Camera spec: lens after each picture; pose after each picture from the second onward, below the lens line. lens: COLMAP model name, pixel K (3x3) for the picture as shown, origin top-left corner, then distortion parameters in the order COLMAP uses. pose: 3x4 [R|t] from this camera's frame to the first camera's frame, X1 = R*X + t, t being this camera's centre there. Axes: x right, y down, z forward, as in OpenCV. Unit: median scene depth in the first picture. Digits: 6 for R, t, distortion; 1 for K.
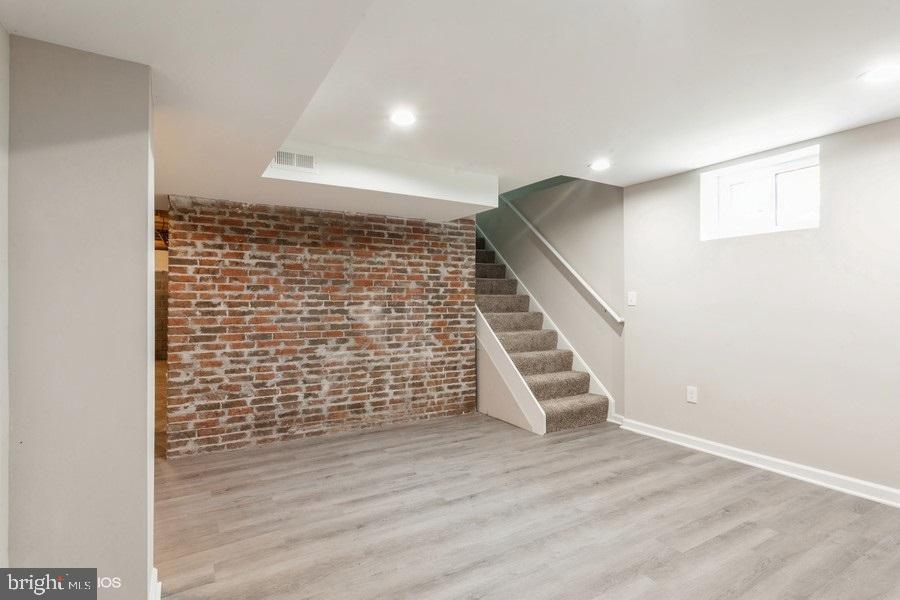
lens RADIAL K [[443.0, 0, 456.8], [0, 443.0, 299.7], [0, 0, 1]] dist [-0.001272, -0.000103]
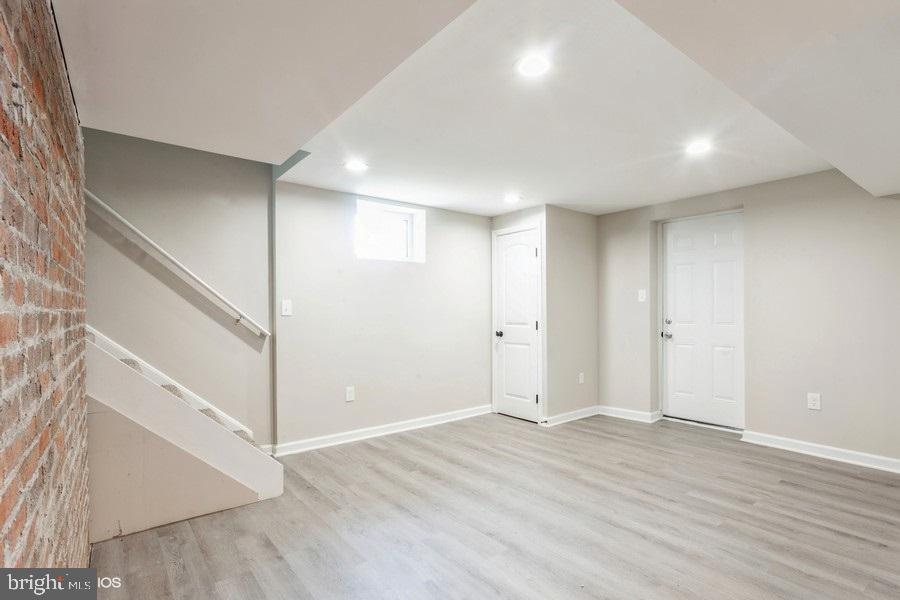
lens RADIAL K [[443.0, 0, 456.8], [0, 443.0, 299.7], [0, 0, 1]] dist [-0.001272, -0.000103]
pose [[-0.117592, 0.025762, 0.992728, -0.709838], [0.002151, 0.999668, -0.025688, 0.009338], [-0.993060, -0.000885, -0.117609, 1.006058]]
